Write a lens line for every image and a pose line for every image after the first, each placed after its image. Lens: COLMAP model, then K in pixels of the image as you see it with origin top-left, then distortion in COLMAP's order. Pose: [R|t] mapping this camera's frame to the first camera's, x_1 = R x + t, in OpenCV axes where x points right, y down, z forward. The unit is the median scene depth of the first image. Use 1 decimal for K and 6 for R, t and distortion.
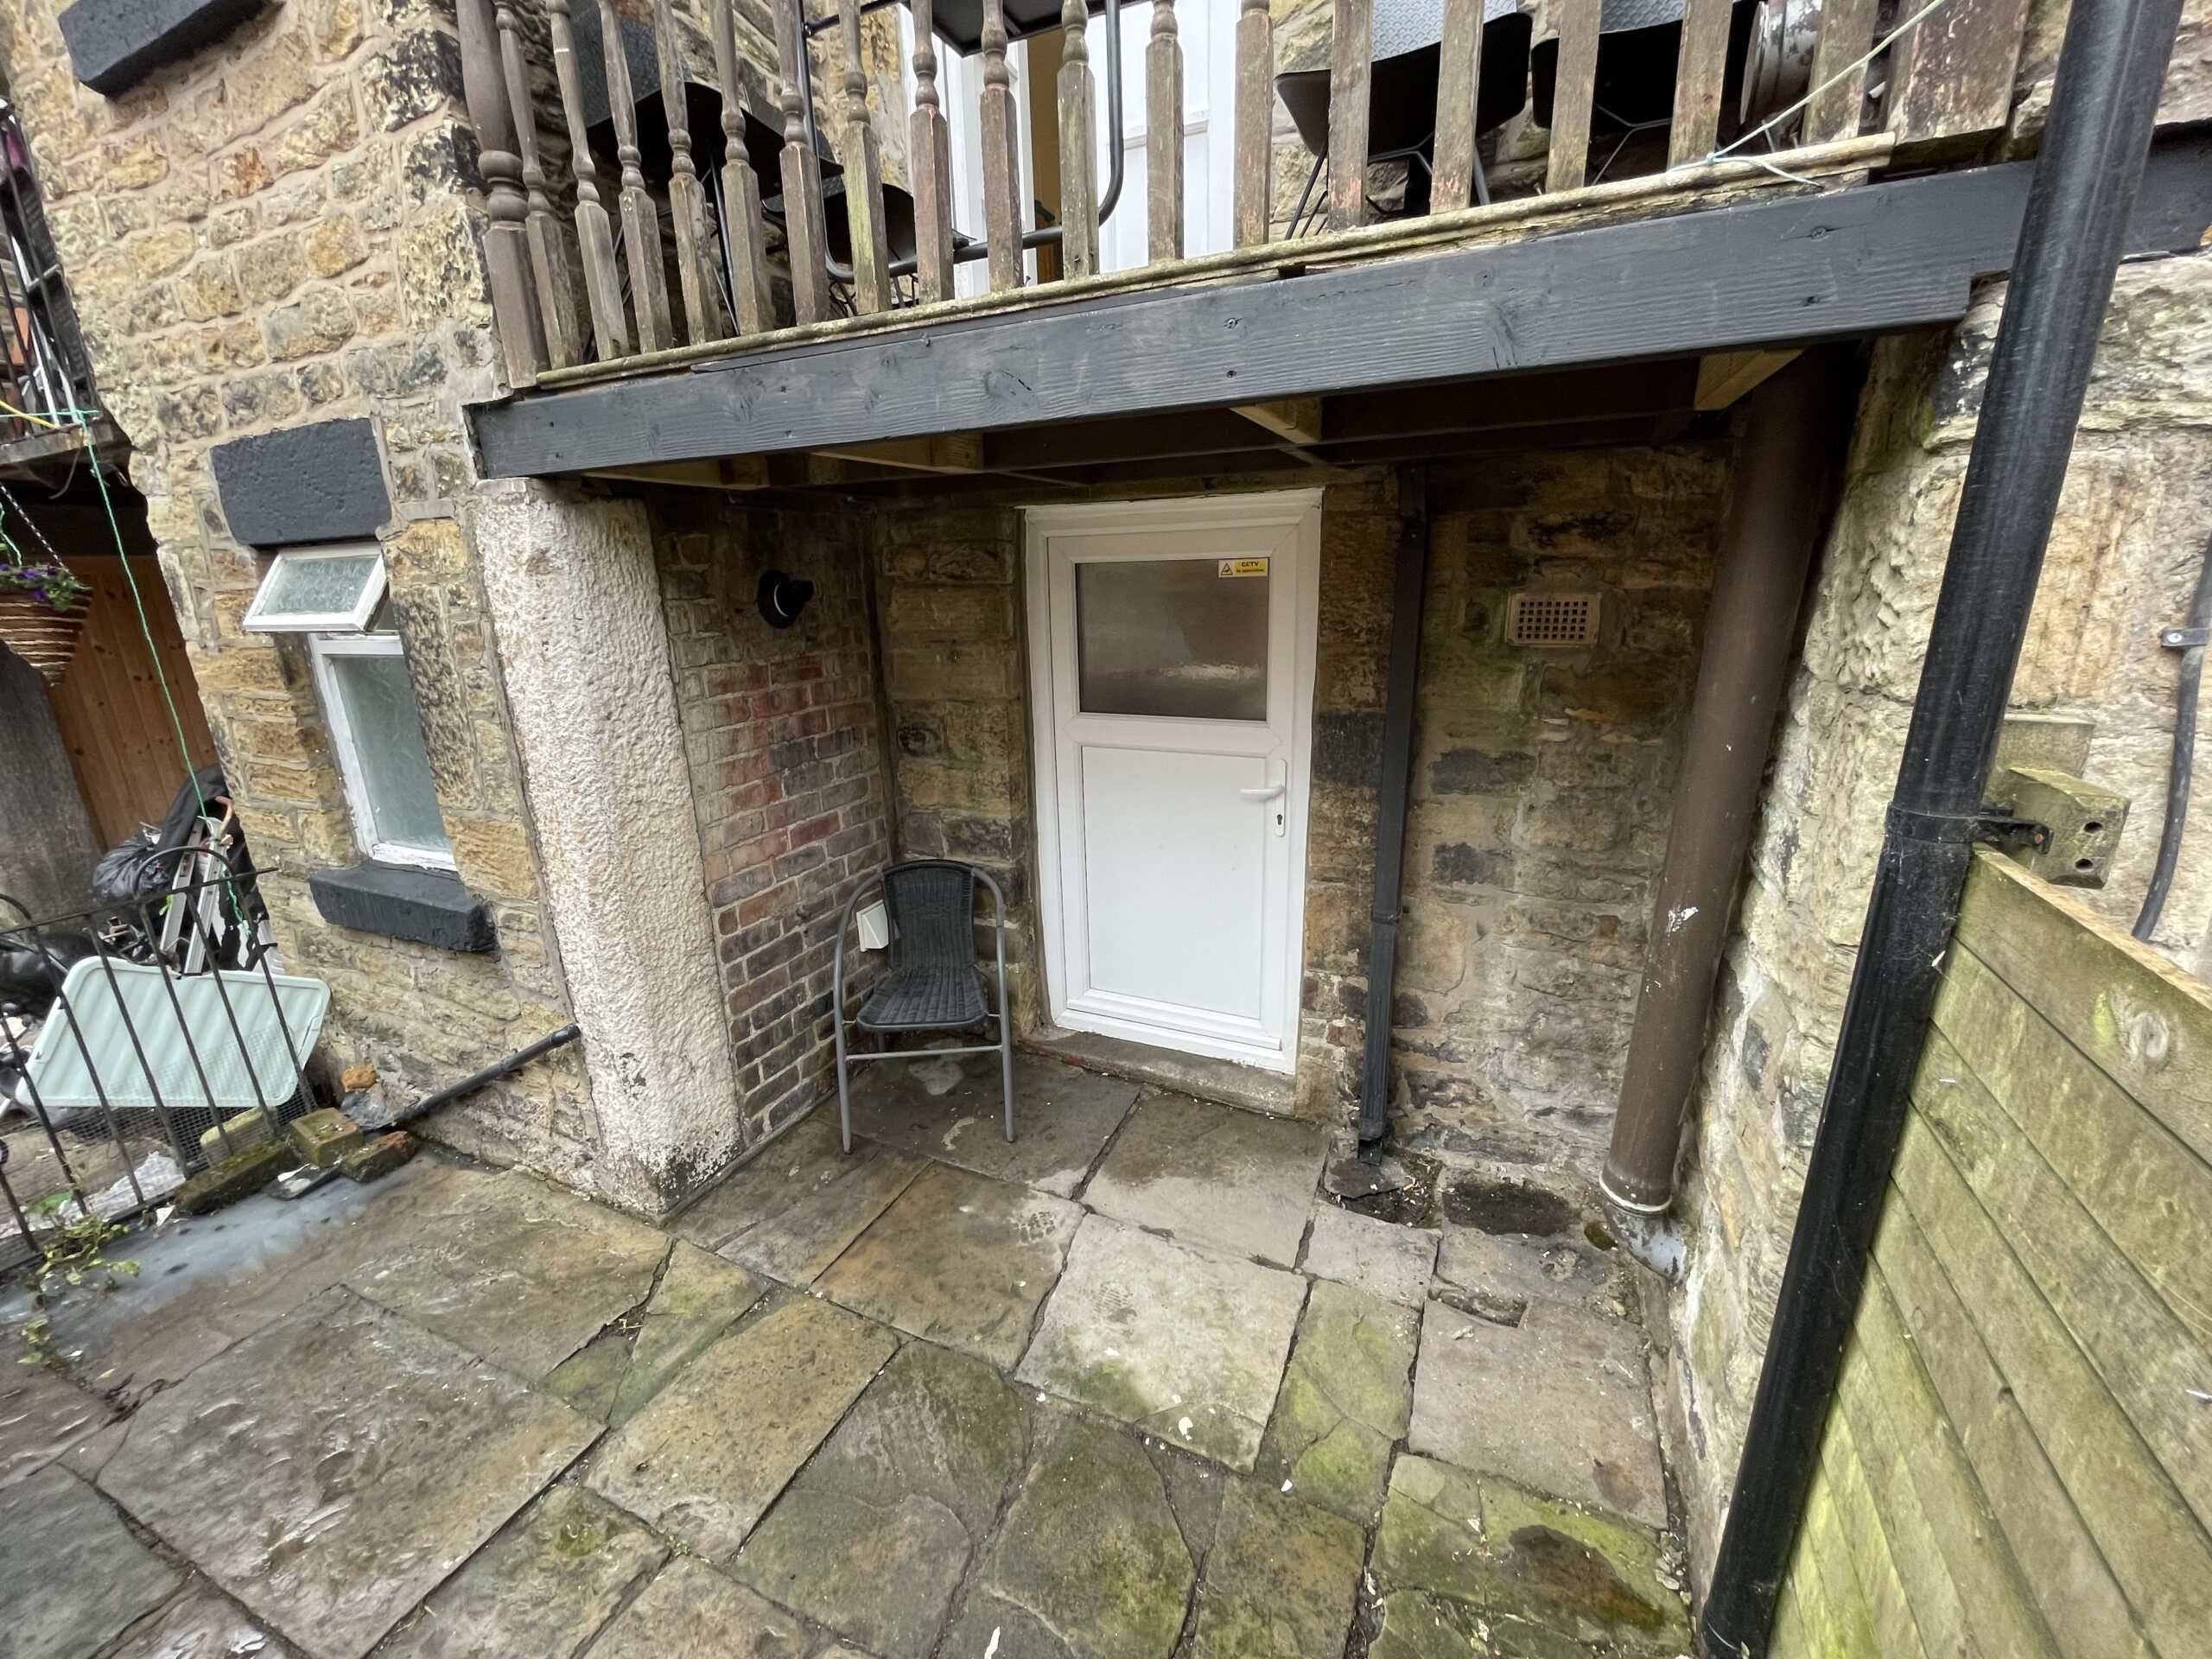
lens RADIAL K [[893.5, 0, 1102.7], [0, 893.5, 823.1], [0, 0, 1]] dist [-0.003442, -0.000191]
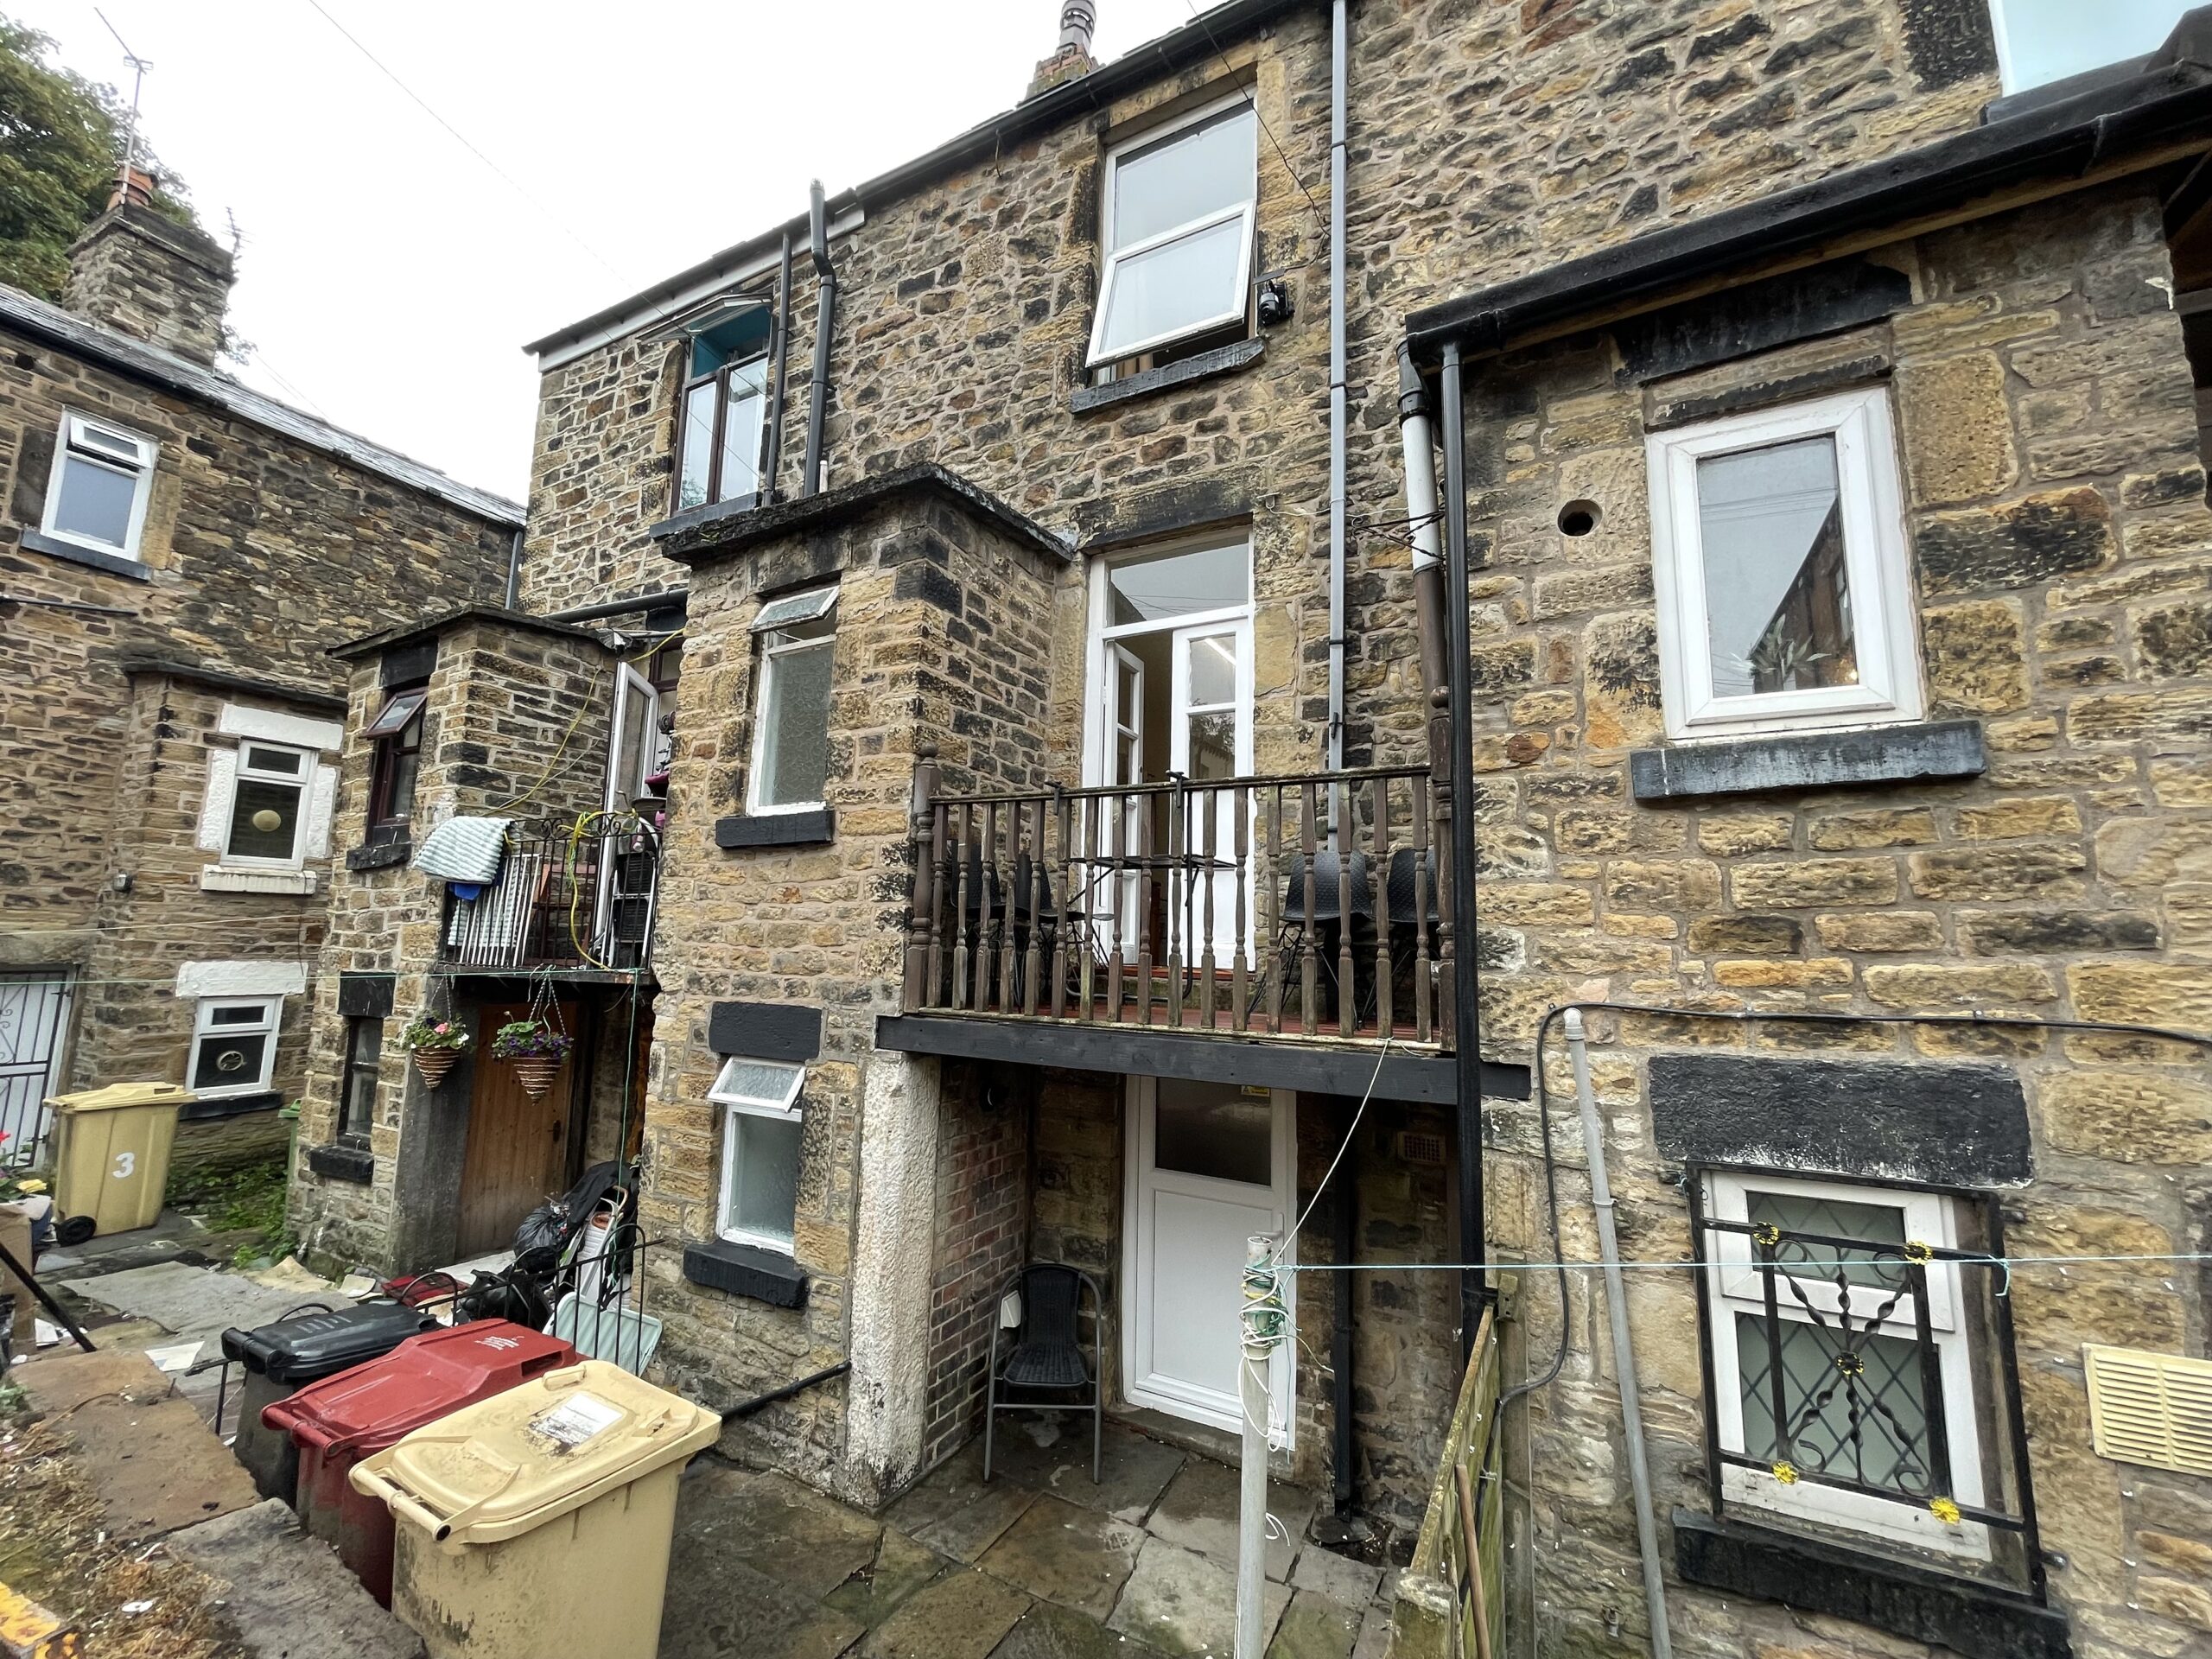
lens RADIAL K [[893.5, 0, 1102.7], [0, 893.5, 823.1], [0, 0, 1]] dist [-0.003442, -0.000191]
pose [[0.996710, 0.042474, -0.069023, -0.042127], [-0.066350, 0.916710, -0.394006, -0.065420], [0.046539, 0.397289, 0.916513, -0.841147]]
